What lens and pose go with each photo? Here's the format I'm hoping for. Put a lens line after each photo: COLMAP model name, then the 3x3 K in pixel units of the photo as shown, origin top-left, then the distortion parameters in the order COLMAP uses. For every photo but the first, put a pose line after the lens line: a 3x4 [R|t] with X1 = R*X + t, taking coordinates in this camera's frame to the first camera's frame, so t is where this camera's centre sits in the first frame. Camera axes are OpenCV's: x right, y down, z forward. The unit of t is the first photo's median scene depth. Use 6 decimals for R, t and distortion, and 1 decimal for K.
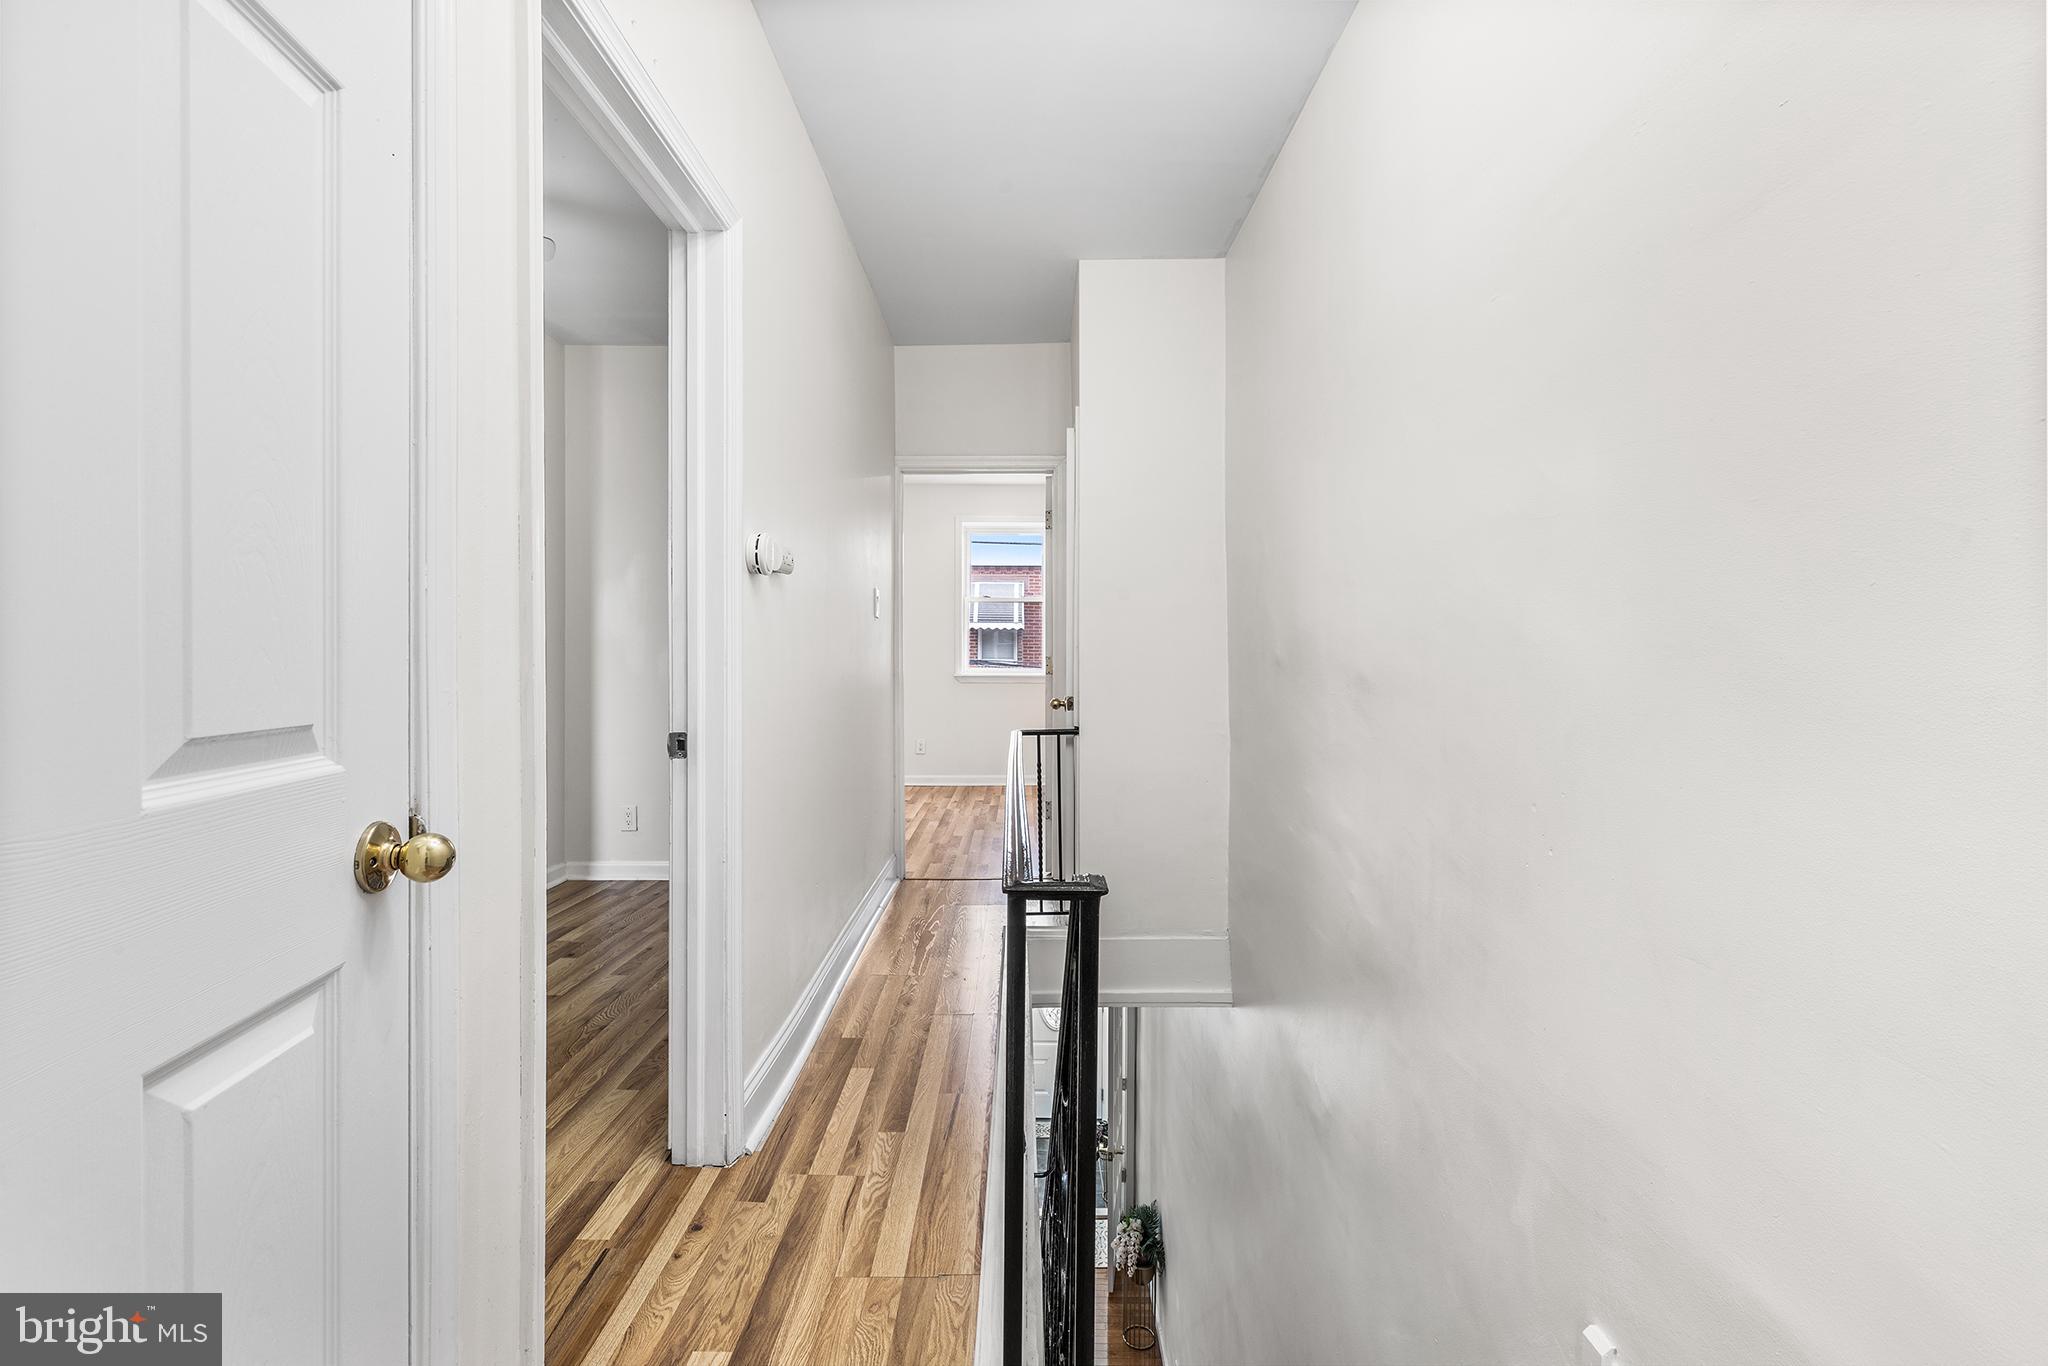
lens RADIAL K [[940.4, 0, 1023.8], [0, 940.4, 671.2], [0, 0, 1]] dist [-0.003175, -0.000349]
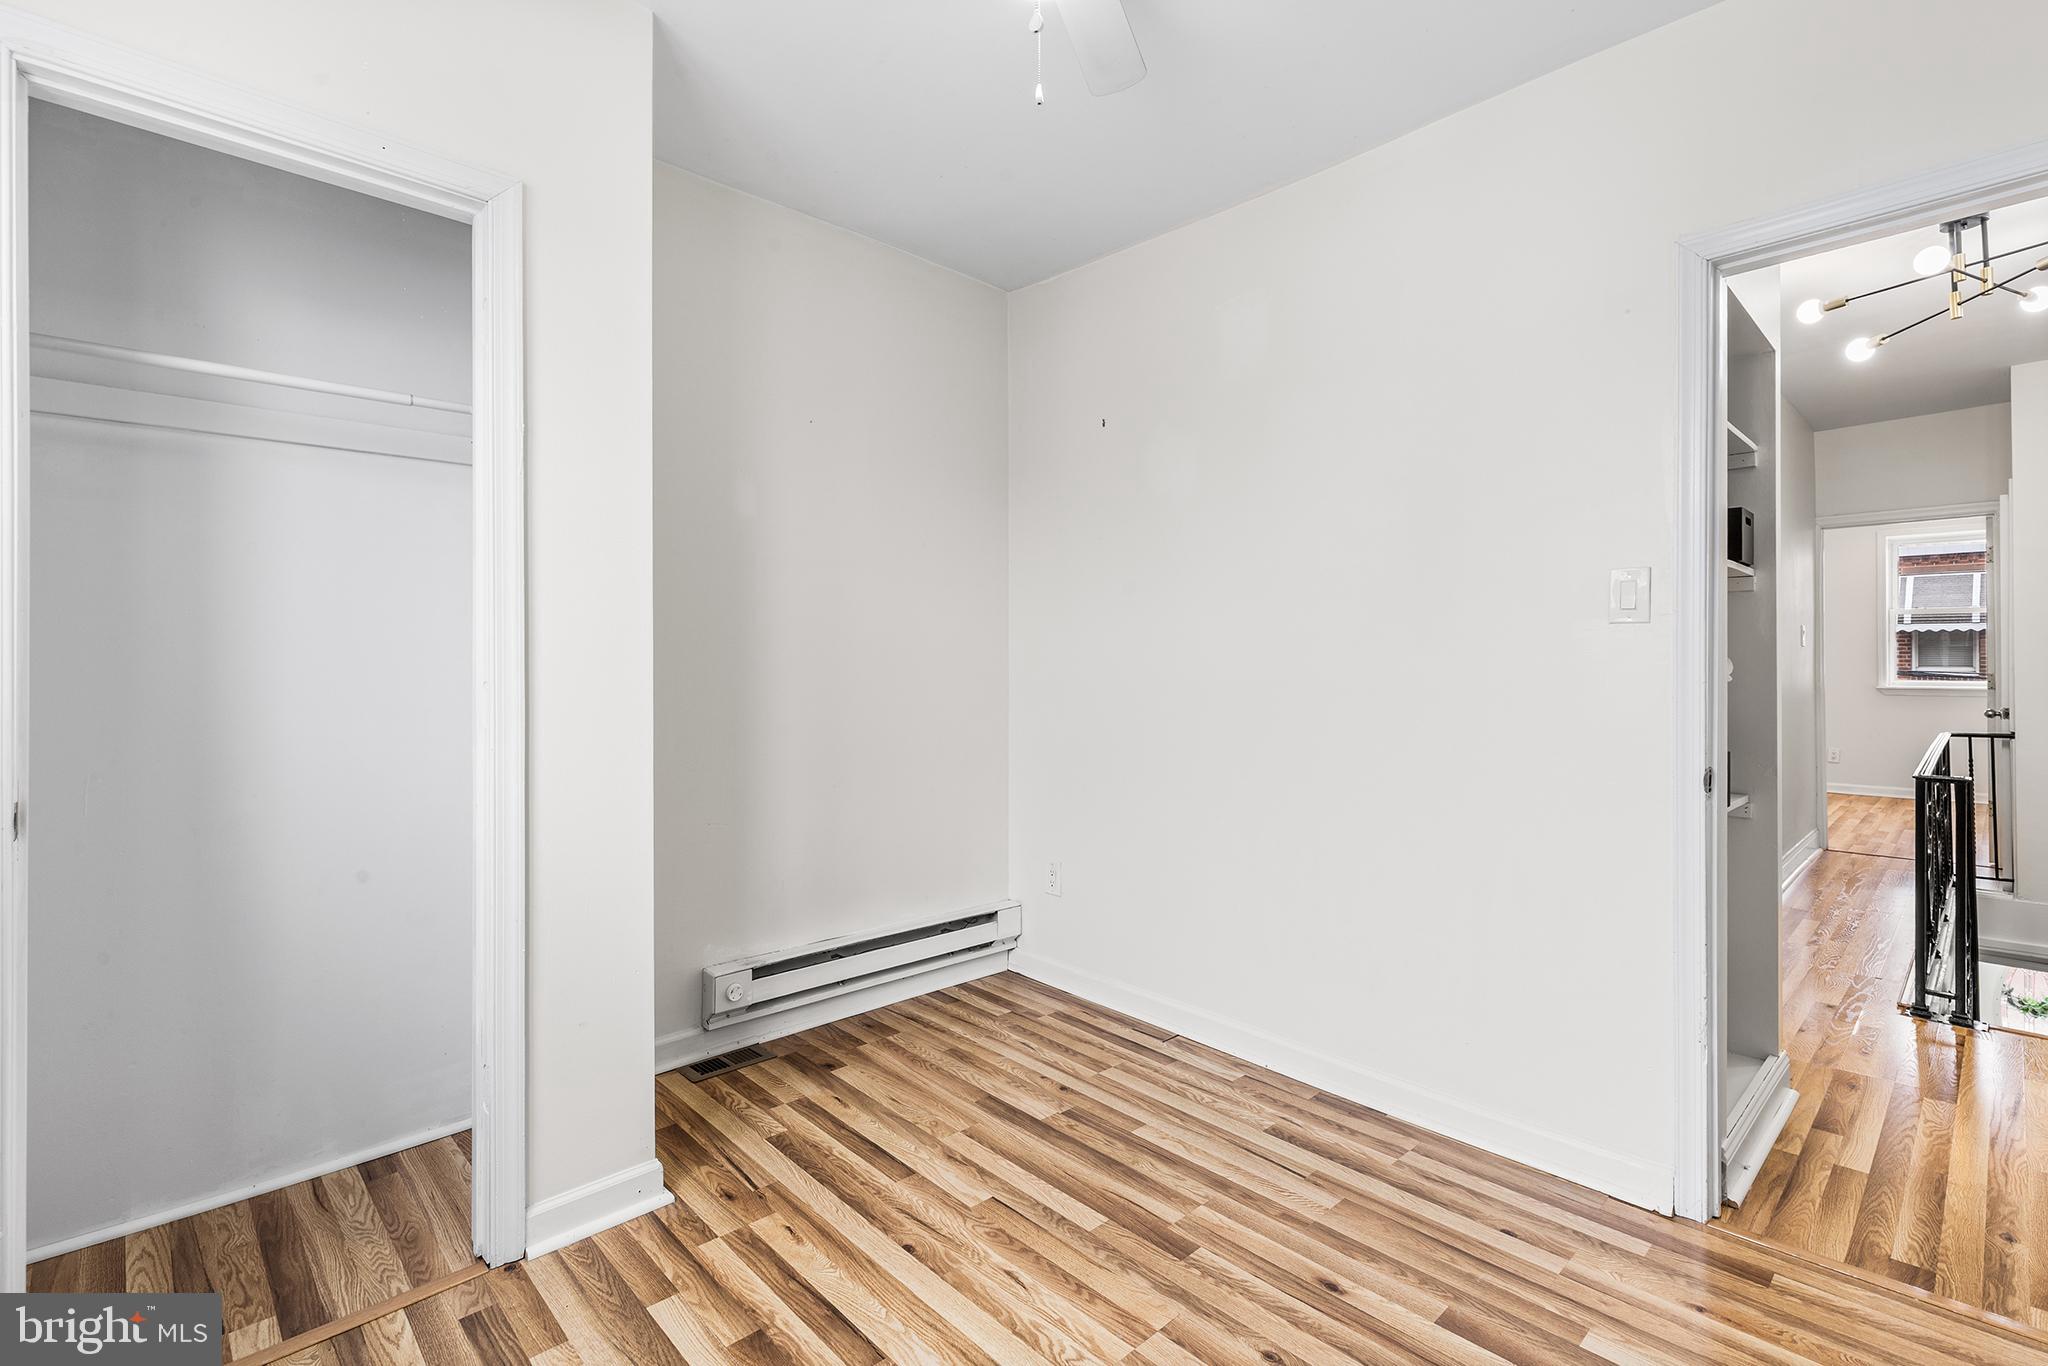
lens RADIAL K [[940.4, 0, 1020.9], [0, 940.4, 664.0], [0, 0, 1]] dist [-0.003175, -0.000349]
pose [[0.689424, -0.004938, -0.724341, 0.028077], [-0.005916, 0.999905, -0.012447, -0.004632], [0.724334, 0.012867, 0.689330, -0.462565]]
